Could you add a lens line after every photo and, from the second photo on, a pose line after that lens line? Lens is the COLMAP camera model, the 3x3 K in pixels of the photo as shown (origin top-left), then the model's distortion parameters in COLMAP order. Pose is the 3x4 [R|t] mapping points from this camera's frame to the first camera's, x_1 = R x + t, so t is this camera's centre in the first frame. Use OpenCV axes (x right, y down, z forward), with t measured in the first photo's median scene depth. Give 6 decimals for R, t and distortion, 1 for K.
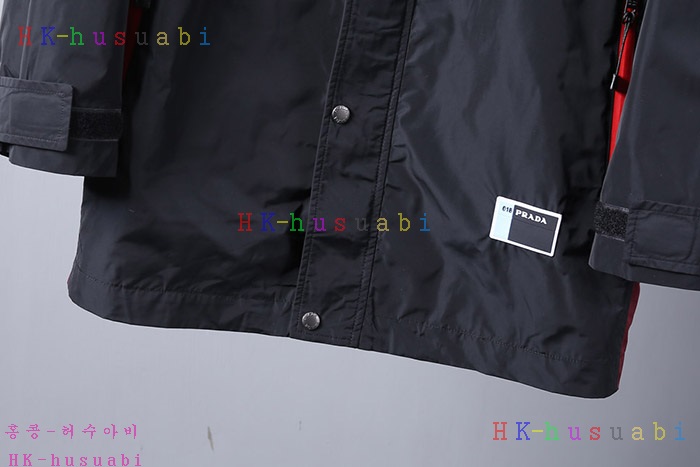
lens RADIAL K [[1503.8, 0, 350.0], [0, 1503.8, 233.5], [0, 0, 1]] dist [0.077525, 0.579916]
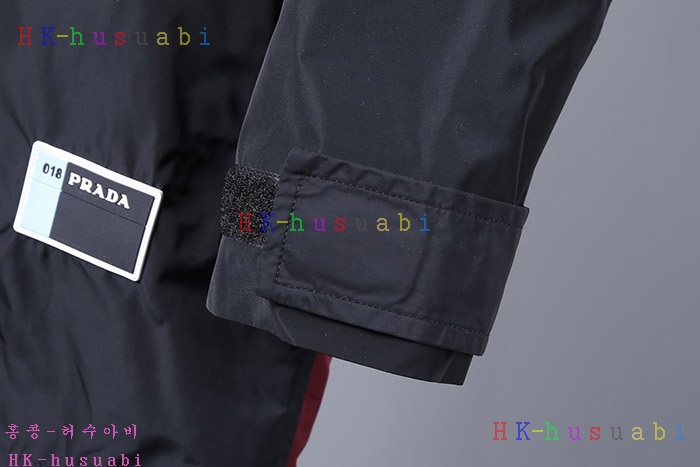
lens RADIAL K [[1872.8, 0, 350.0], [0, 1872.8, 233.5], [0, 0, 1]] dist [0.021113, 0.613319]
pose [[0.987615, 0.100459, 0.120517, 0.129432], [-0.095051, 0.994225, -0.049828, 0.023075], [-0.124827, 0.037755, 0.991460, 0.433037]]
